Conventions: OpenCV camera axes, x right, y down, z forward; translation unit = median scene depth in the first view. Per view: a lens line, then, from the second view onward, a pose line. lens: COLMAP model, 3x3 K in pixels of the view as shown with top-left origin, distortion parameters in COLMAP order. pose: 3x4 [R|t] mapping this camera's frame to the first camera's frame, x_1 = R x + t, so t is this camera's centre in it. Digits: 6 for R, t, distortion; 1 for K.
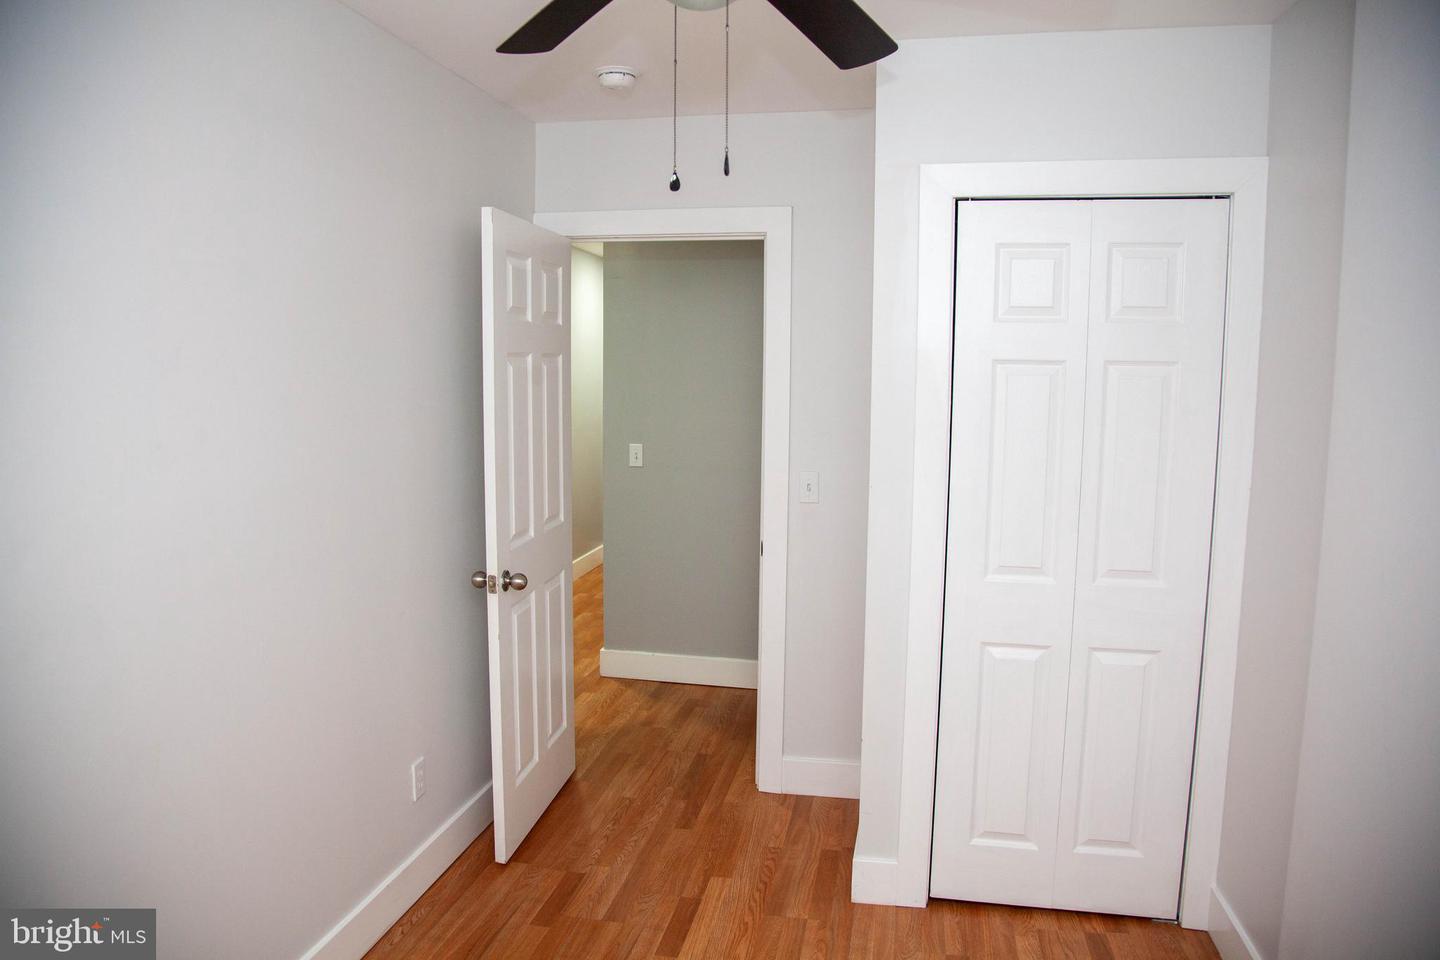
lens RADIAL K [[969.5, 0, 721.4], [0, 969.5, 479.3], [0, 0, 1]] dist [-0.112222, 0.051711]
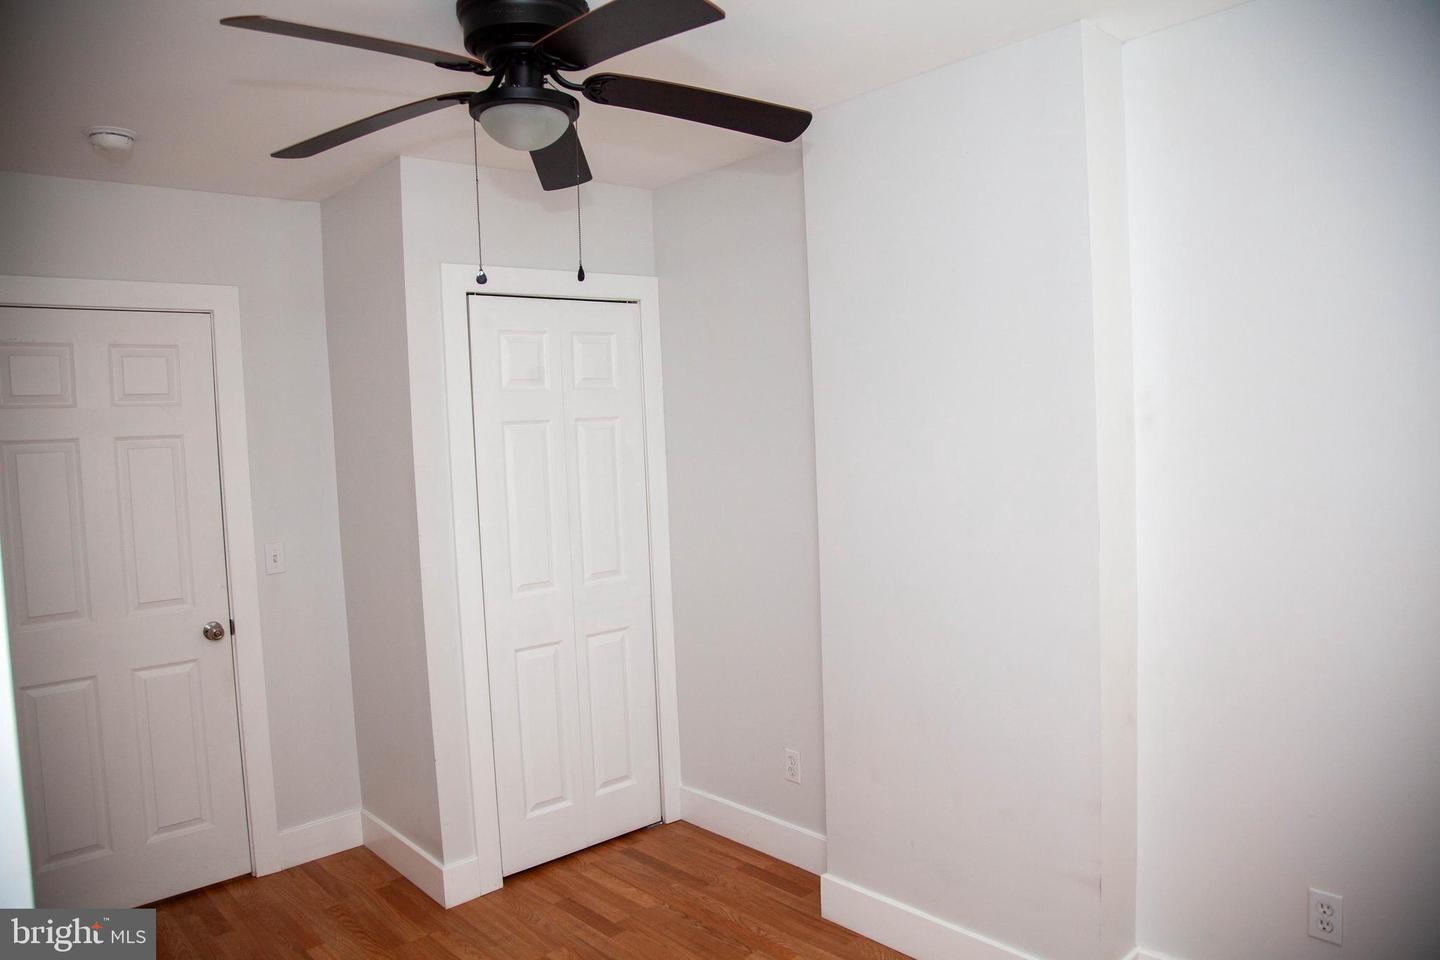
lens RADIAL K [[969.5, 0, 721.4], [0, 969.5, 479.2], [0, 0, 1]] dist [-0.112222, 0.051711]
pose [[0.604780, -0.079340, 0.792431, -0.525573], [0.140273, 0.990081, -0.007926, 0.000296], [-0.783942, 0.115951, 0.609910, 0.015334]]
